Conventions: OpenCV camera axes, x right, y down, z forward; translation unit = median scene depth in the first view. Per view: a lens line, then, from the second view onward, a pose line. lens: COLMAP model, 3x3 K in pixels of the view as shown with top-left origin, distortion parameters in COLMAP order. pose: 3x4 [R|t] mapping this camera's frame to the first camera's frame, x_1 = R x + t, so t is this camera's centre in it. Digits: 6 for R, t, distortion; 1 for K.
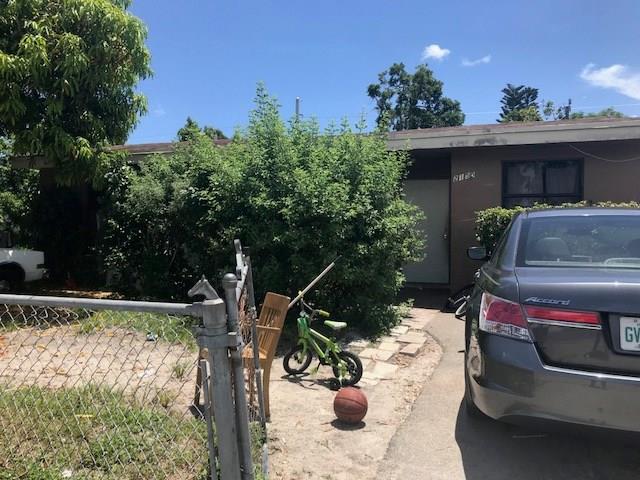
lens RADIAL K [[550.5, 0, 320.0], [0, 550.5, 240.0], [0, 0, 1]] dist [-0.012469, -0.014908]
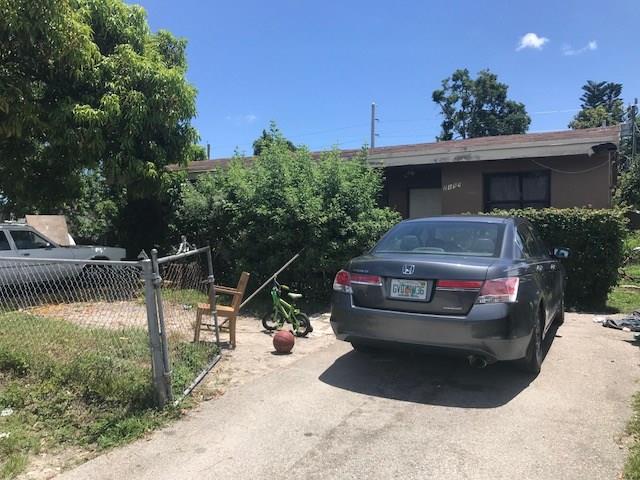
lens RADIAL K [[550.5, 0, 320.0], [0, 550.5, 240.0], [0, 0, 1]] dist [-0.012469, -0.014908]
pose [[0.987762, -0.002403, -0.155952, 0.191466], [0.001827, 0.999991, -0.003839, 0.006411], [0.155959, 0.003507, 0.987757, -0.261061]]
